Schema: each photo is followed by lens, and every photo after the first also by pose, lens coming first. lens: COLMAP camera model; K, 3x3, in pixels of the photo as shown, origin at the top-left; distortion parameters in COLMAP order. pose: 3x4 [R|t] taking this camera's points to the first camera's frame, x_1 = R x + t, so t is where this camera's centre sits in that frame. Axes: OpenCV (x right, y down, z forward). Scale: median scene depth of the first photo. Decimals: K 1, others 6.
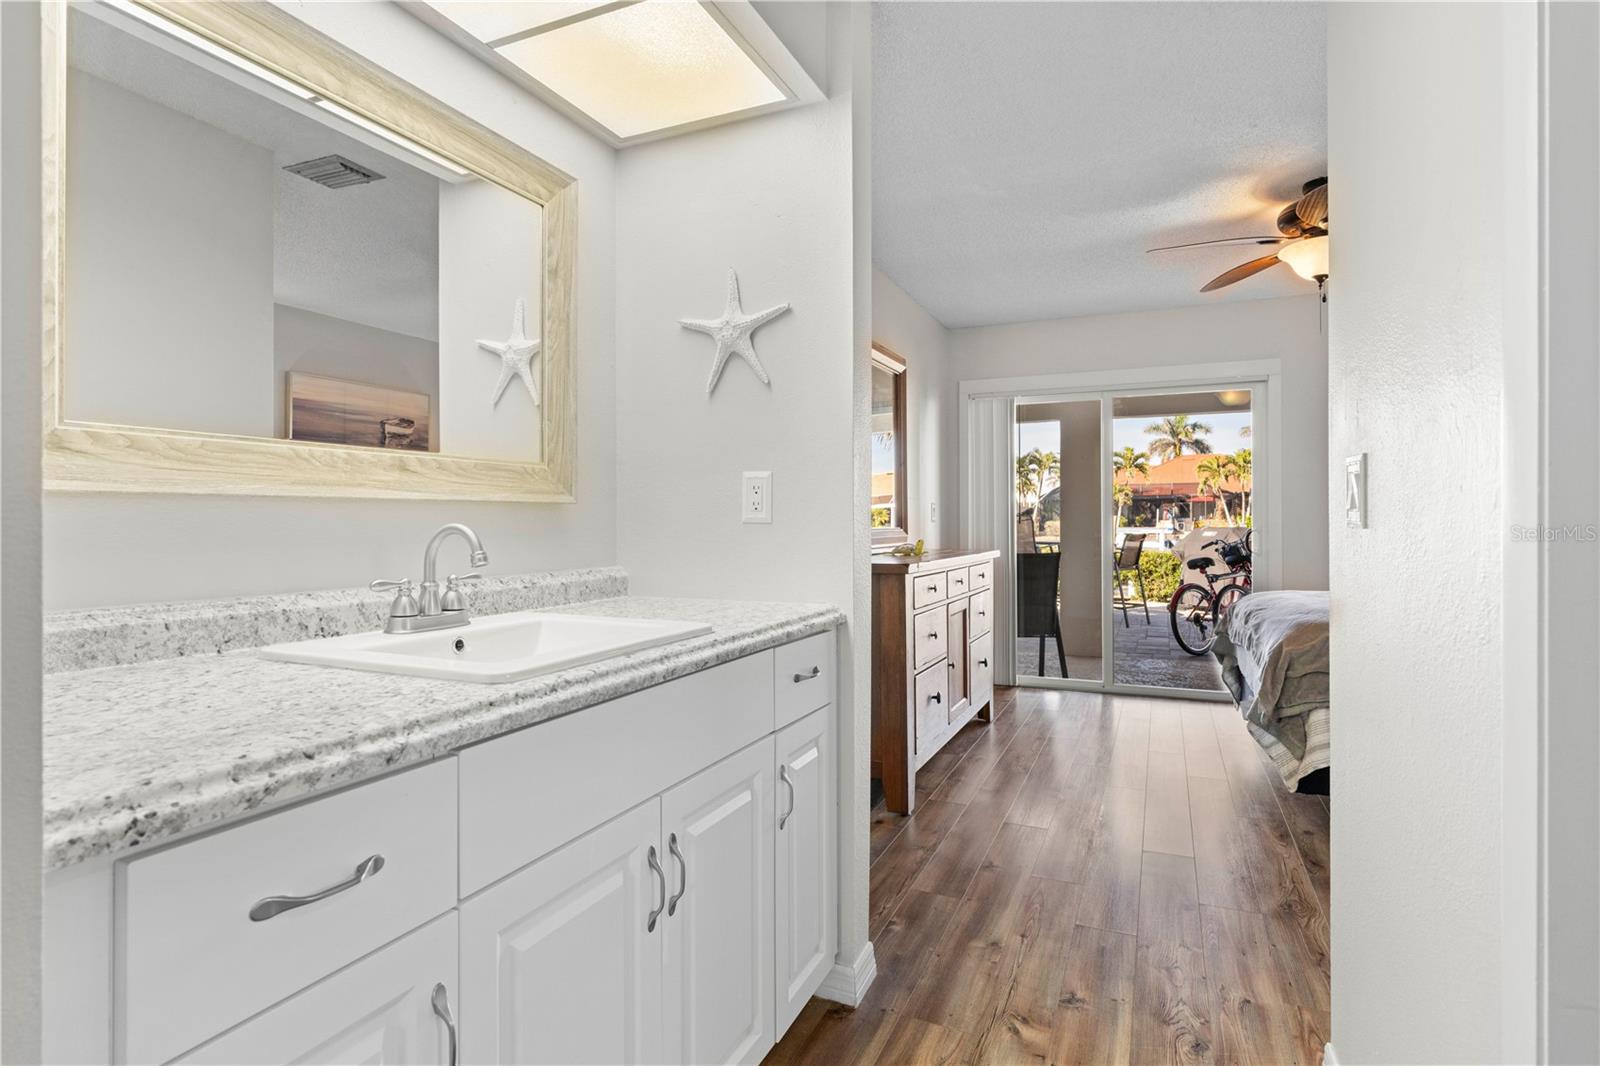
lens RADIAL K [[797.4, 0, 807.9], [0, 797.4, 519.0], [0, 0, 1]] dist [-0.005414, 0.000657]
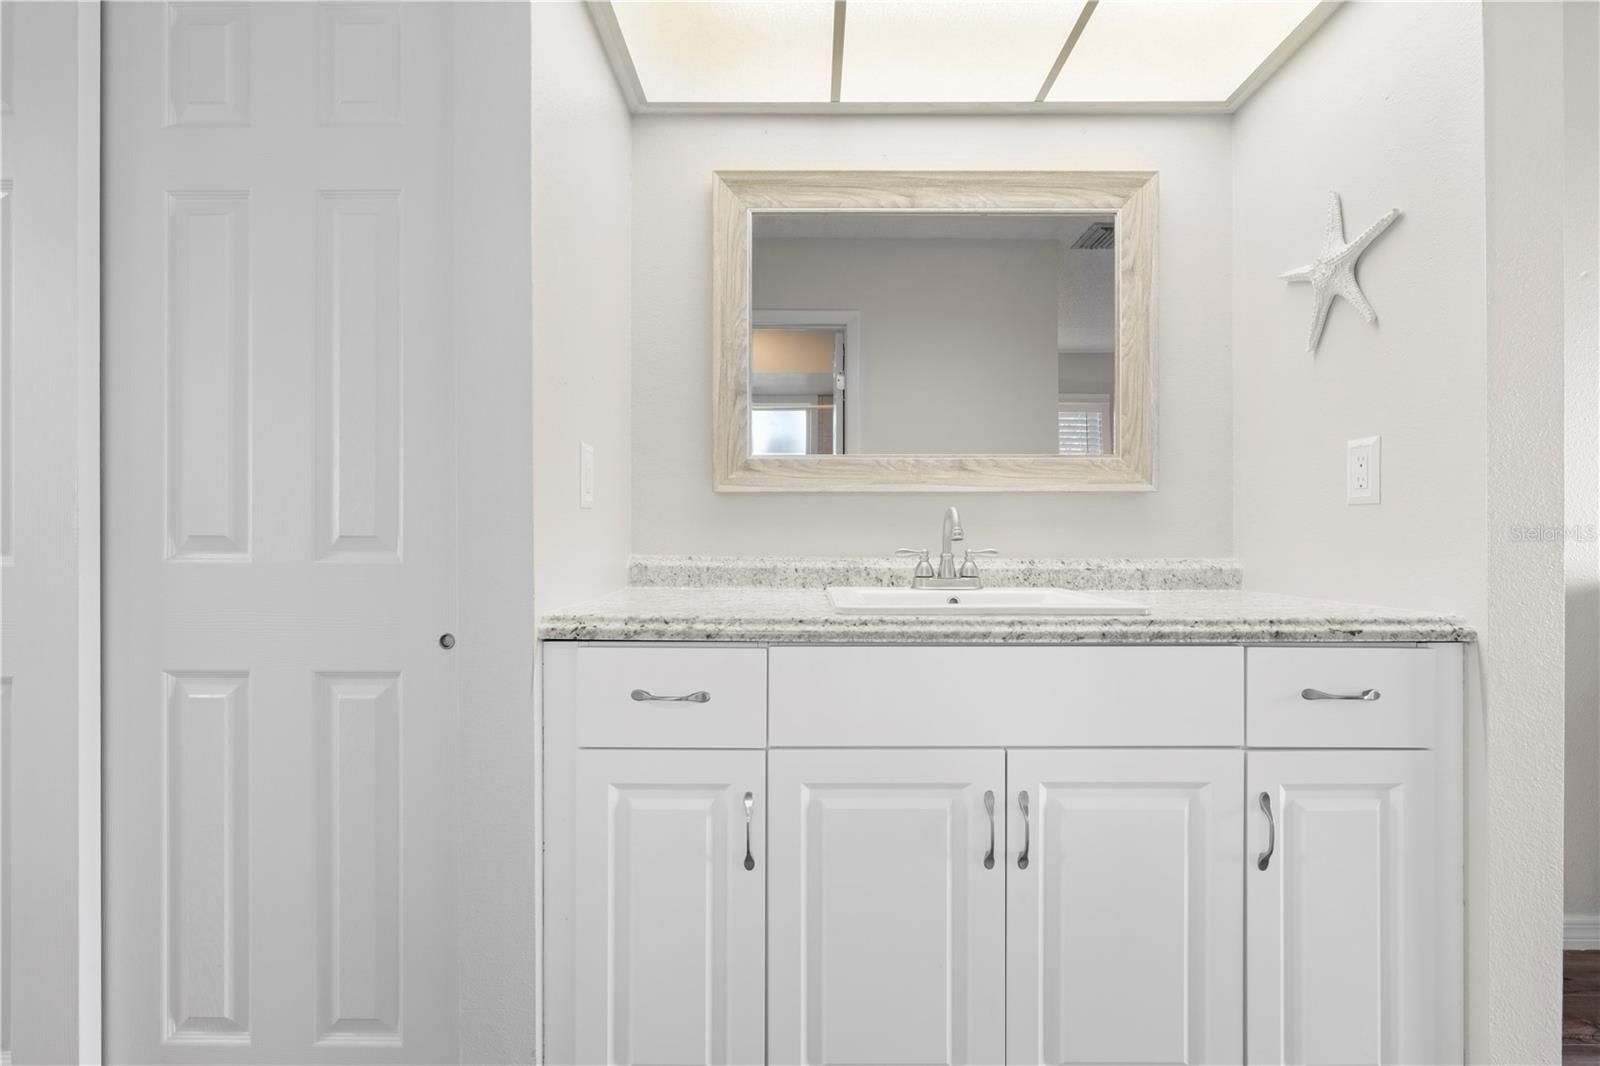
lens RADIAL K [[726.0, 0, 811.4], [0, 726.0, 534.6], [0, 0, 1]] dist [-0.008356, 0.003006]
pose [[0.423930, -0.003325, -0.905689, 0.455700], [0.001734, 0.999994, -0.002859, 0.047168], [0.905693, -0.000358, 0.423933, 0.271024]]
